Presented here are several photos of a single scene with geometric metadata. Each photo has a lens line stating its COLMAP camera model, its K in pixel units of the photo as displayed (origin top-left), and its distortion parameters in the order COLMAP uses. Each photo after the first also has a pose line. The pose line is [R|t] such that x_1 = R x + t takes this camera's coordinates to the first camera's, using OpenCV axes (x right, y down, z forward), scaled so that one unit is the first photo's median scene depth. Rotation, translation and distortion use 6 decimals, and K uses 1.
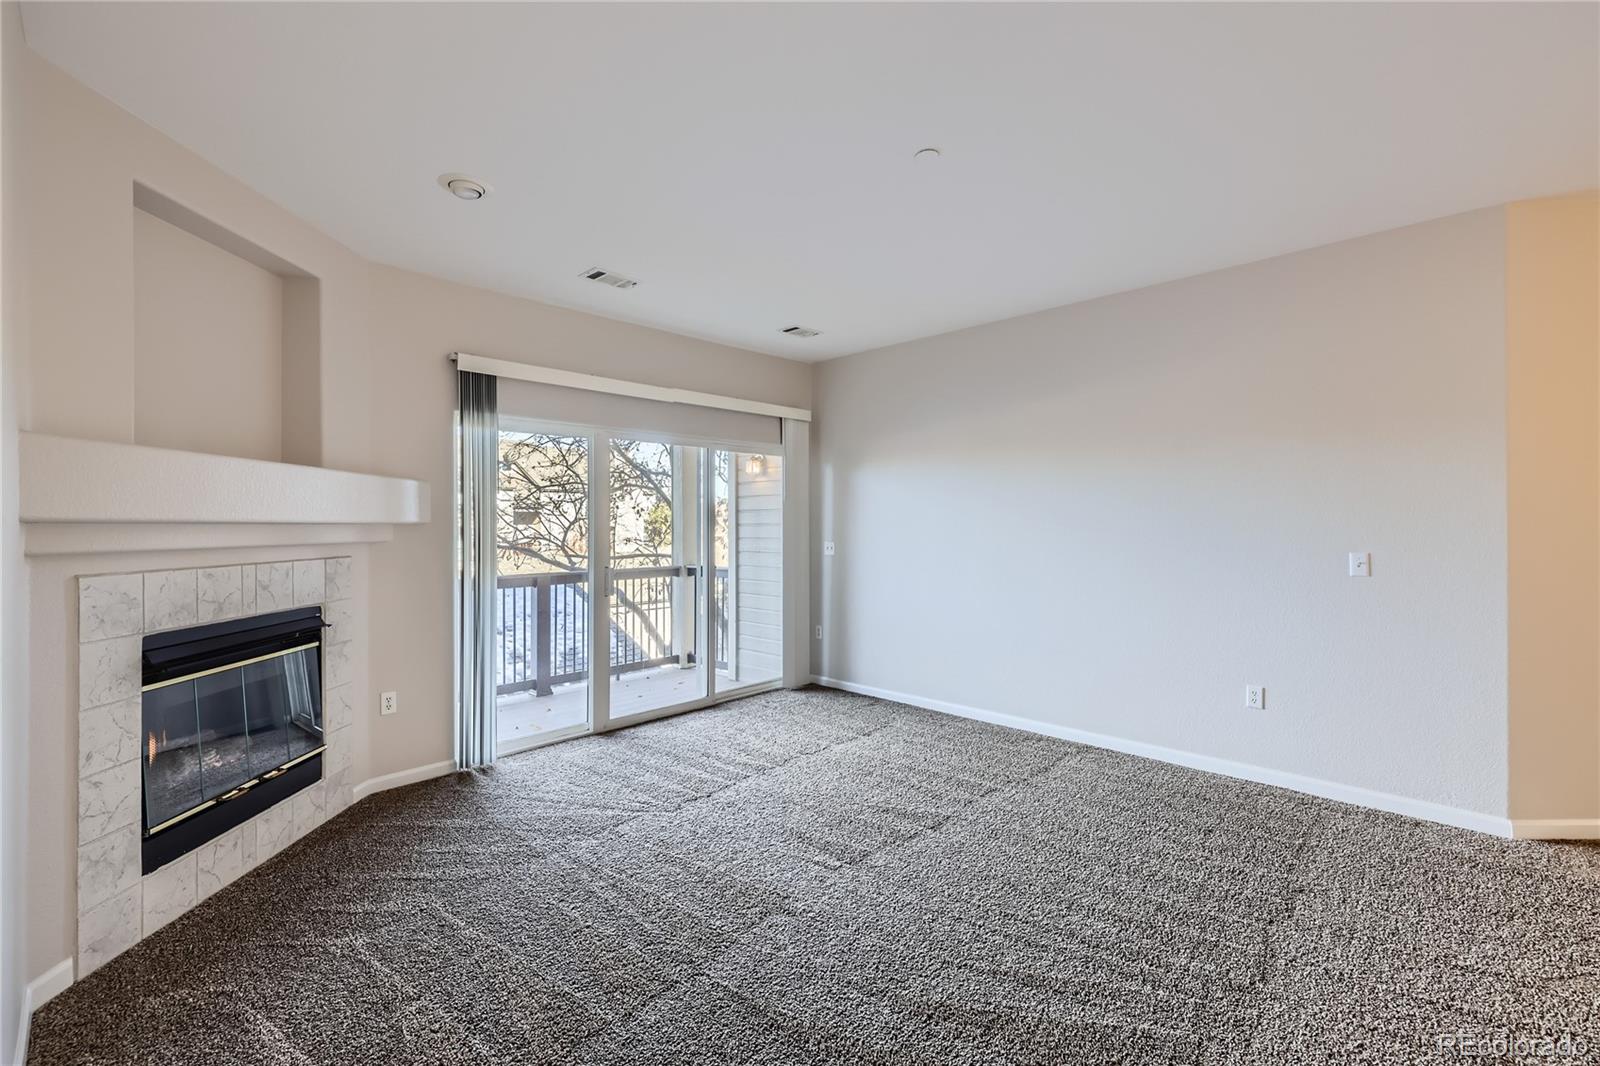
lens RADIAL K [[680.7, 0, 786.9], [0, 680.7, 524.2], [0, 0, 1]] dist [0.012439, -0.003145]
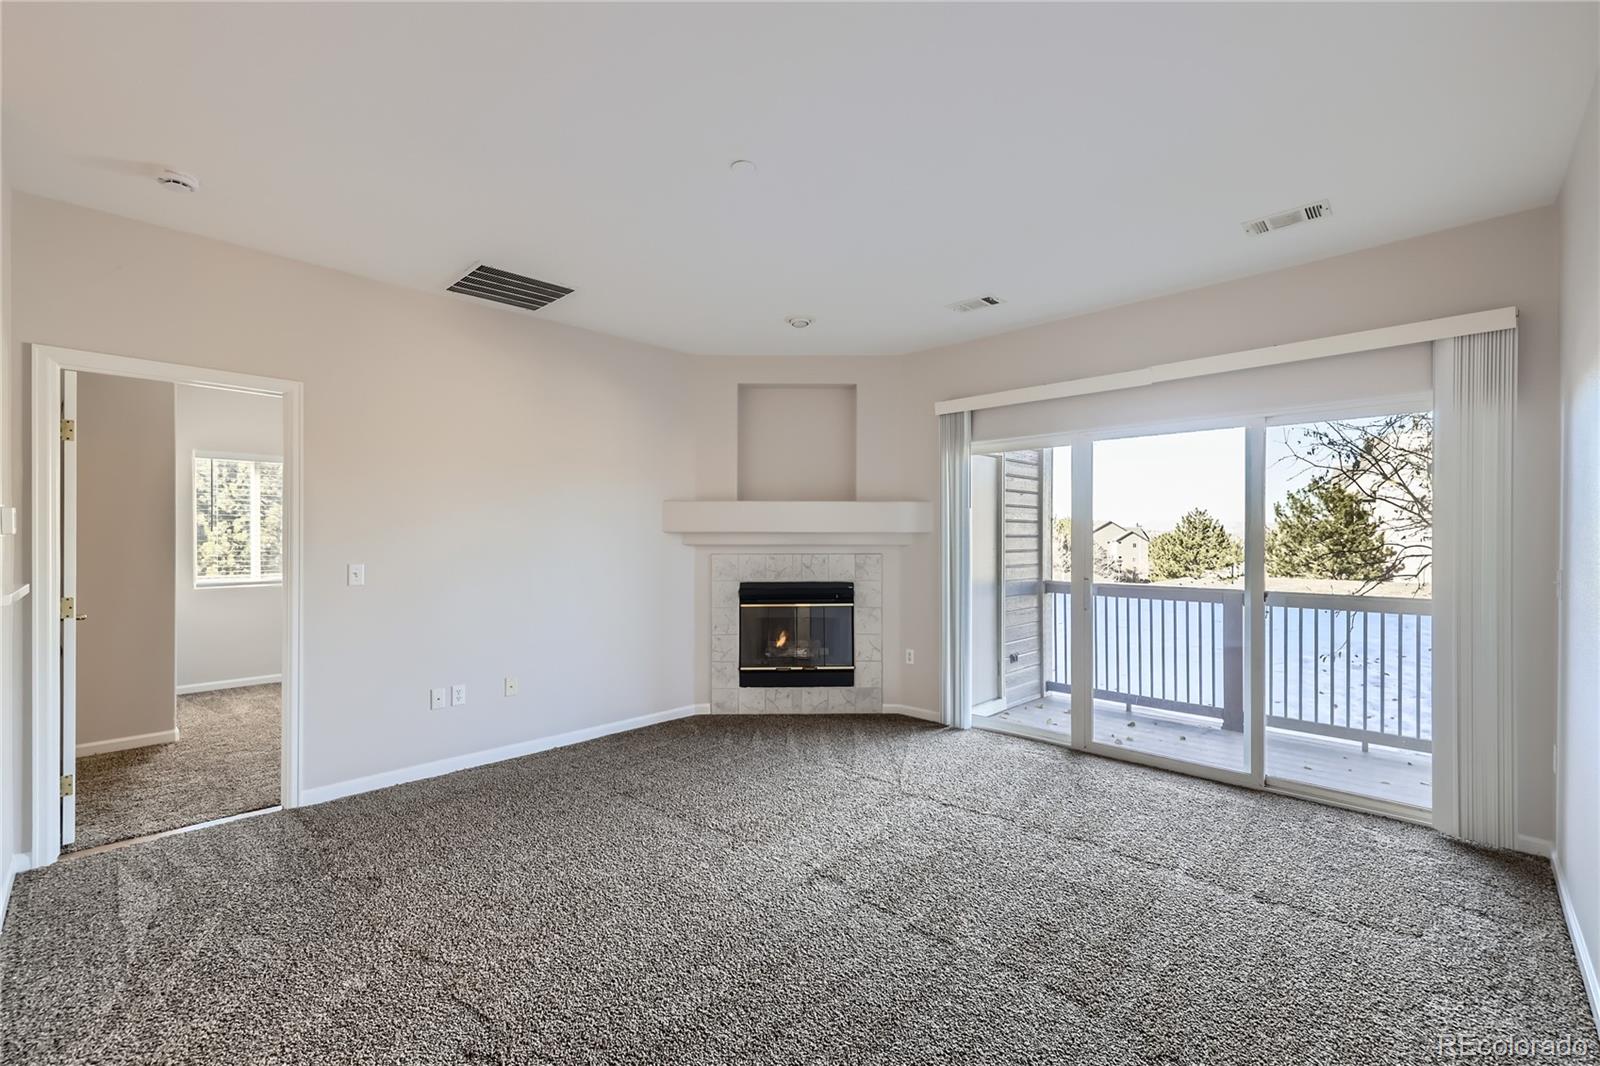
lens RADIAL K [[680.7, 0, 797.0], [0, 680.7, 532.7], [0, 0, 1]] dist [0.012439, -0.003145]
pose [[0.014271, 0.002210, -0.999896, 1.031572], [0.002050, 0.999995, 0.002240, -0.005298], [0.999896, -0.002082, 0.014266, 0.896587]]
